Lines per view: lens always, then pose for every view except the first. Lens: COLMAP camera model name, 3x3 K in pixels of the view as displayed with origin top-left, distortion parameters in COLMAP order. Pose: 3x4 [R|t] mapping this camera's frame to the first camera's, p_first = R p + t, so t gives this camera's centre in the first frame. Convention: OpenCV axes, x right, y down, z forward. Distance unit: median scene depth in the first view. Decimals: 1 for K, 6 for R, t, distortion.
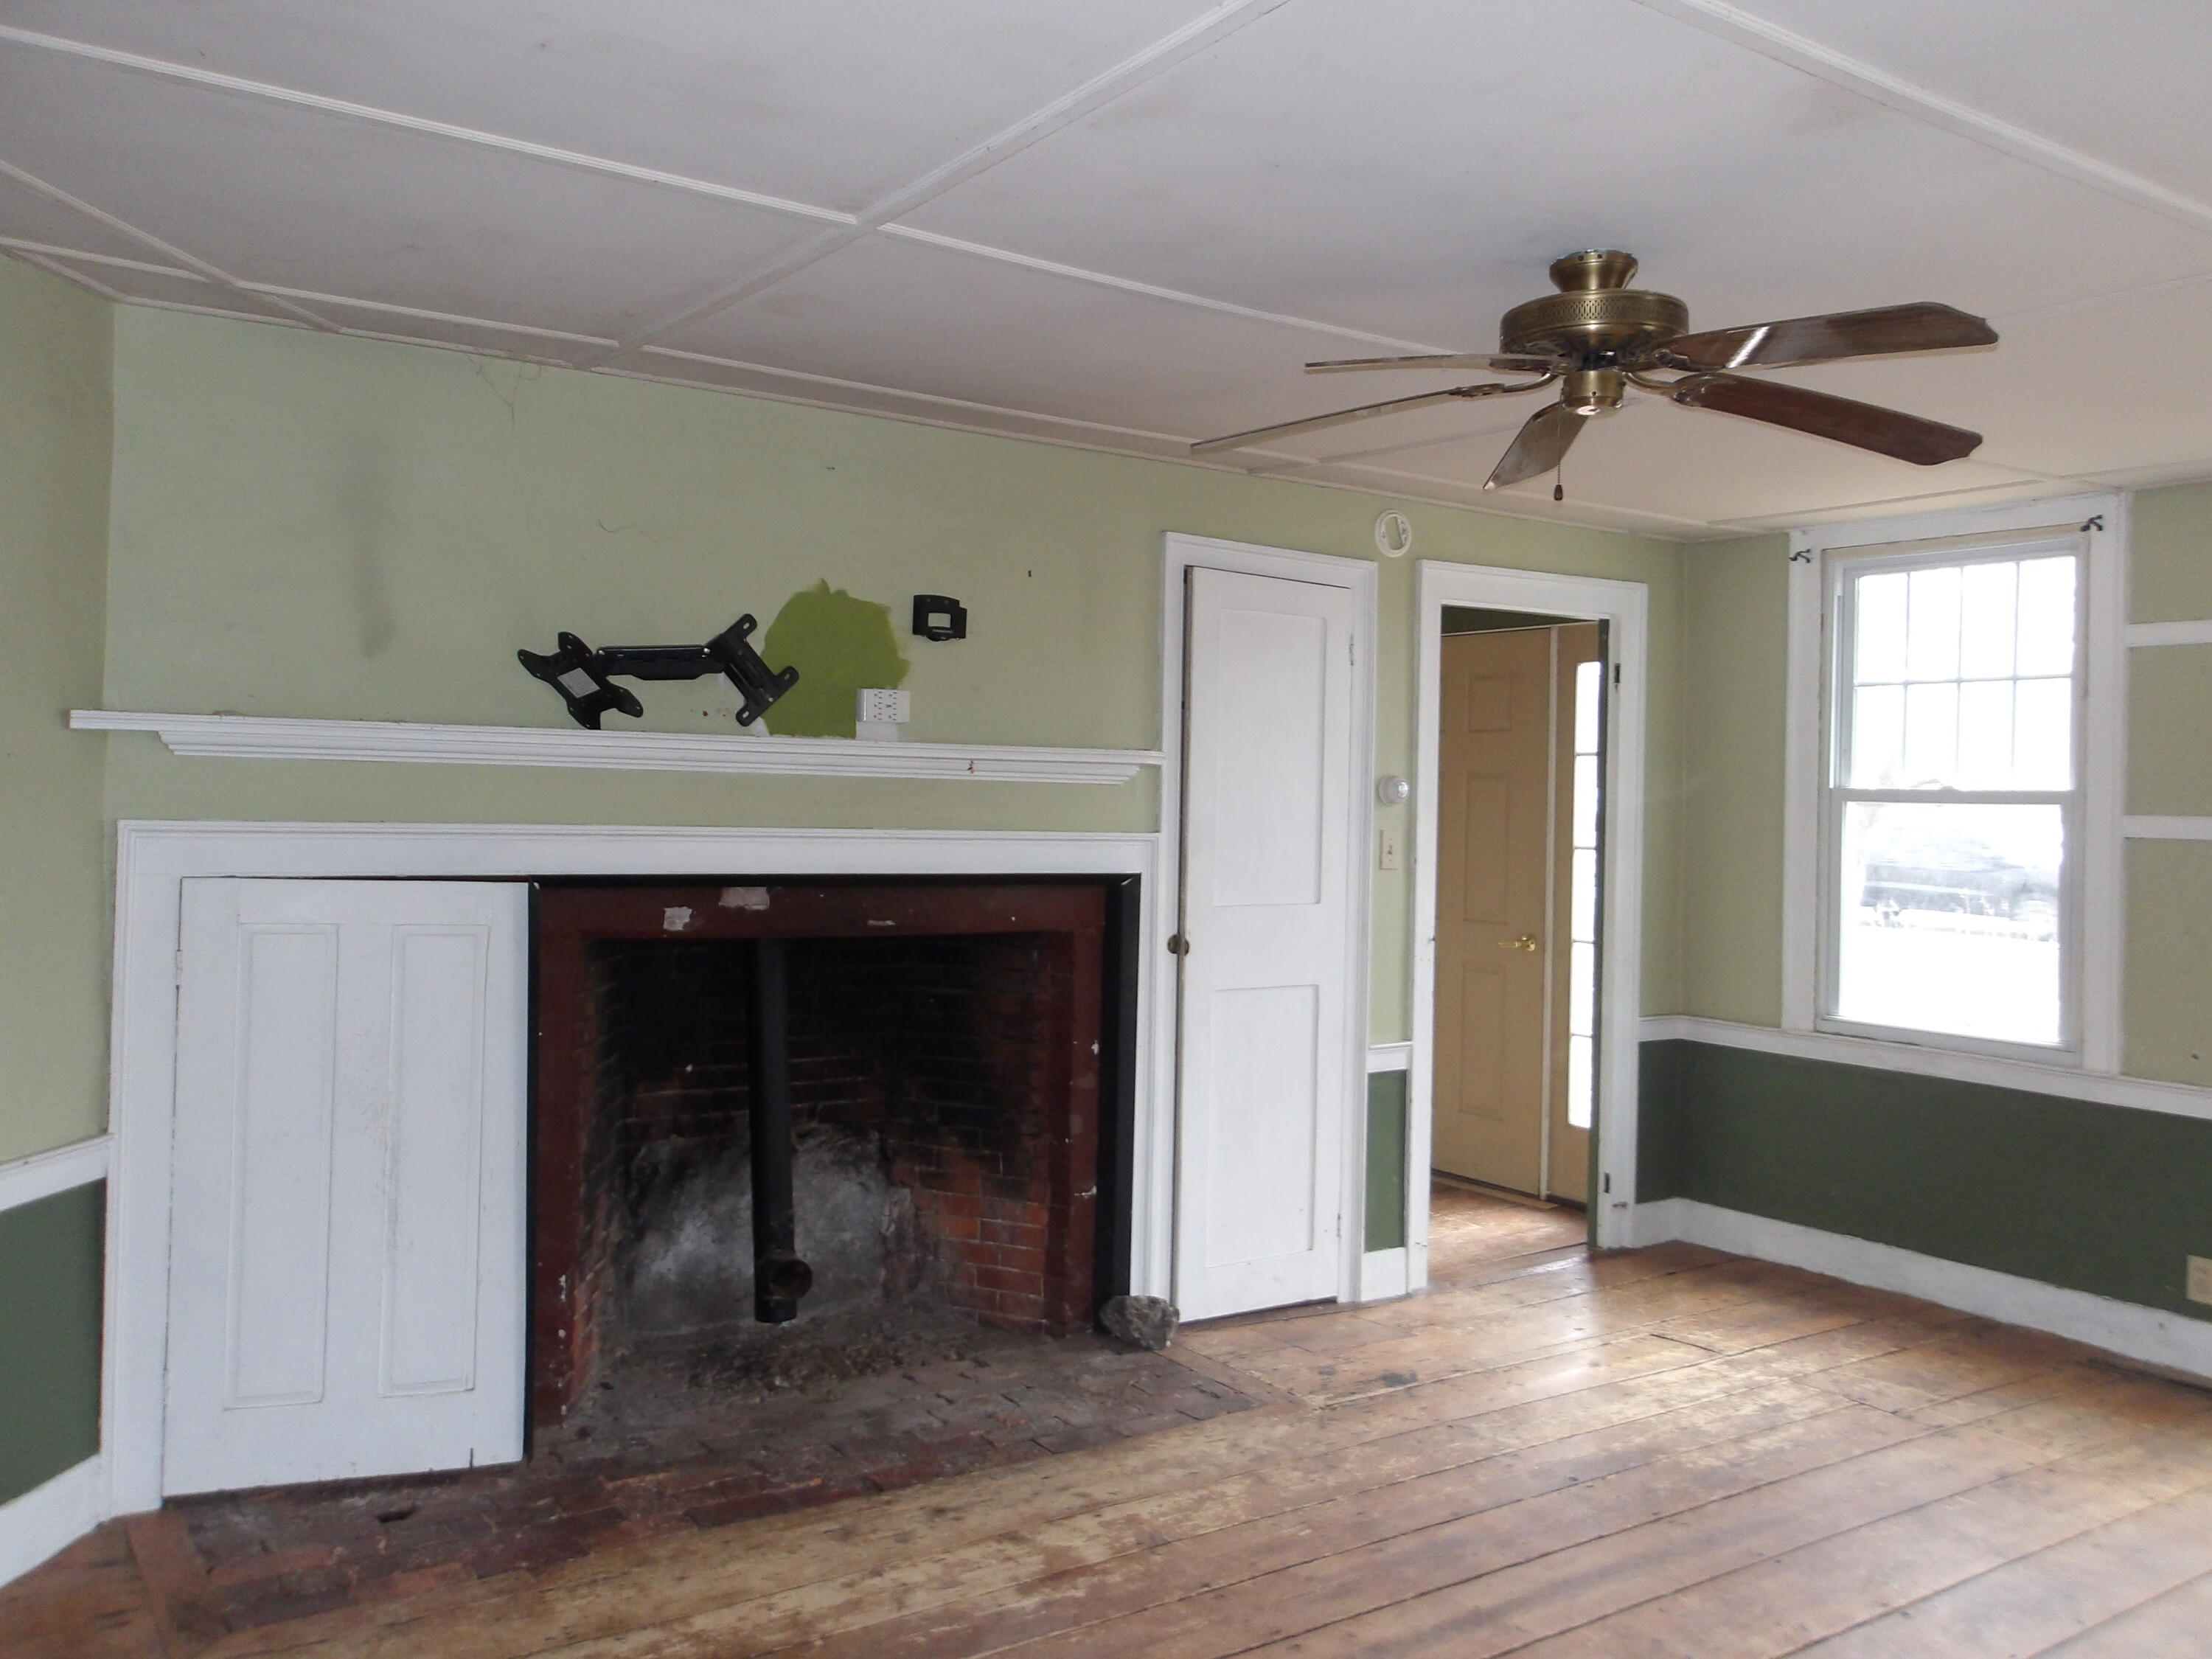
lens RADIAL K [[1809.2, 0, 1098.9], [0, 1809.2, 801.3], [0, 0, 1]] dist [-0.004394, 0.033572]
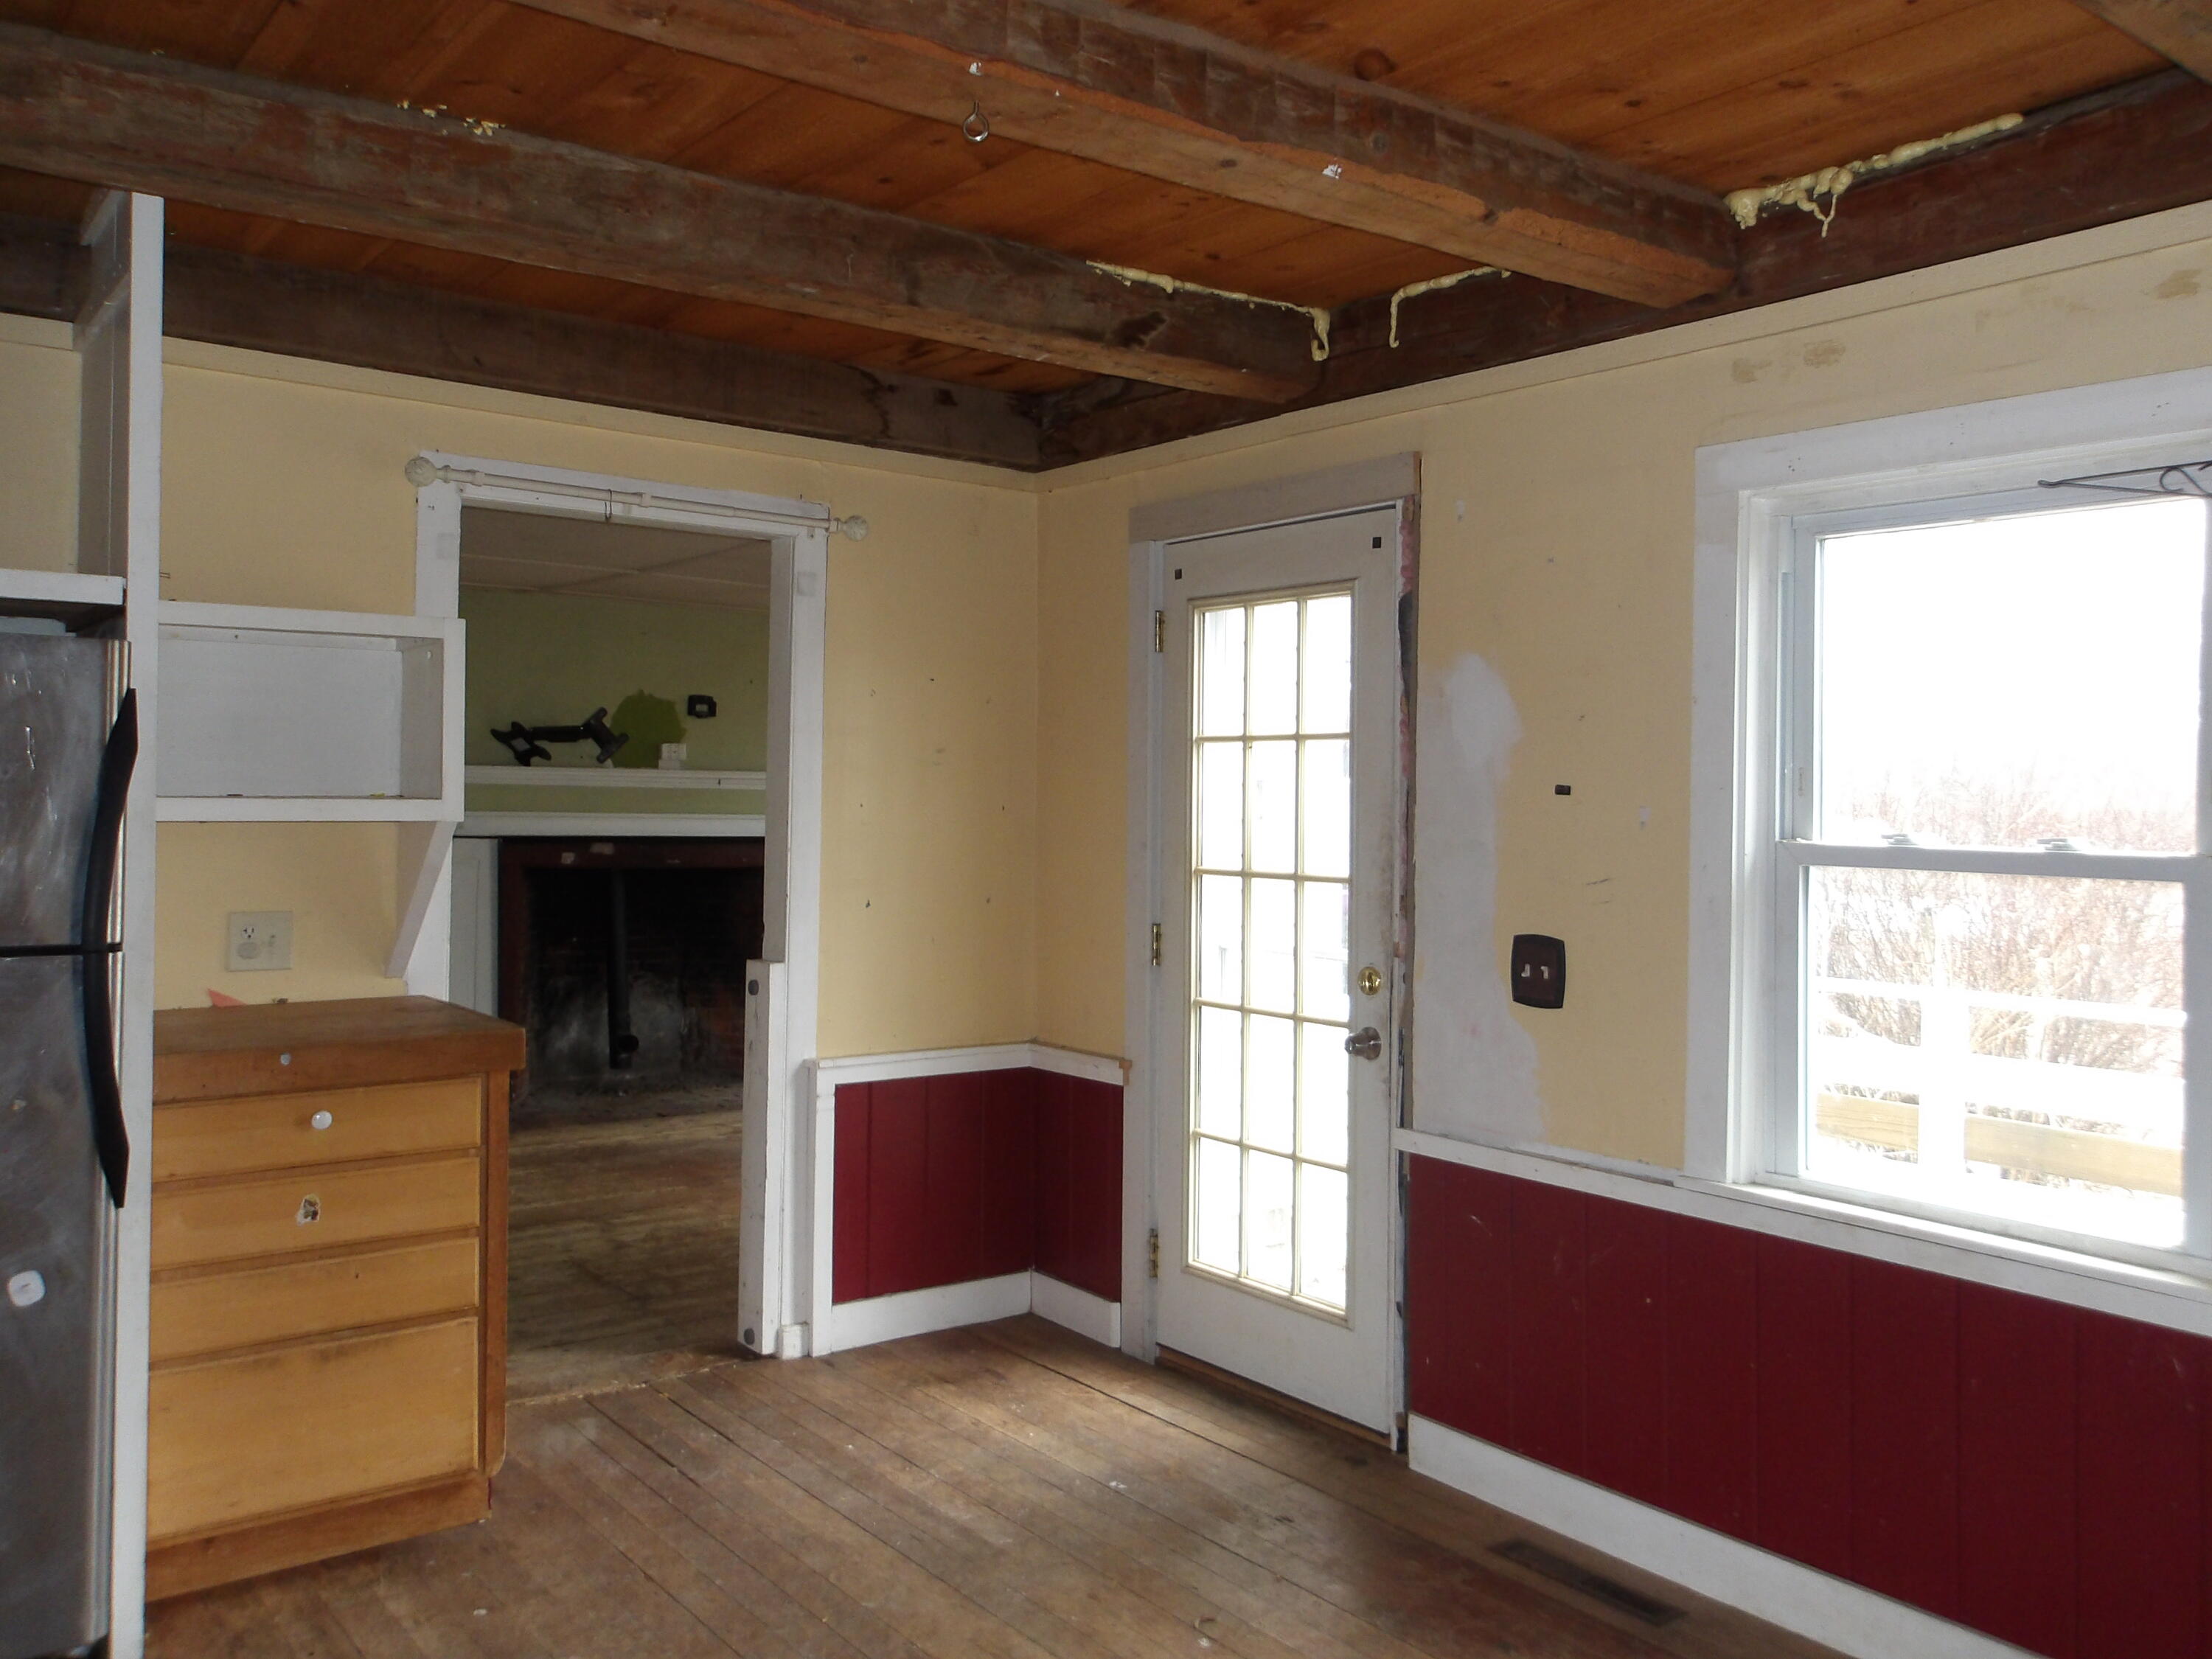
lens RADIAL K [[1809.2, 0, 1098.9], [0, 1809.2, 801.3], [0, 0, 1]] dist [-0.004394, 0.033572]
pose [[0.997960, -0.007636, 0.063388, 0.219188], [0.007793, 0.999967, -0.002228, 0.009507], [-0.063369, 0.002717, 0.997986, -1.000290]]
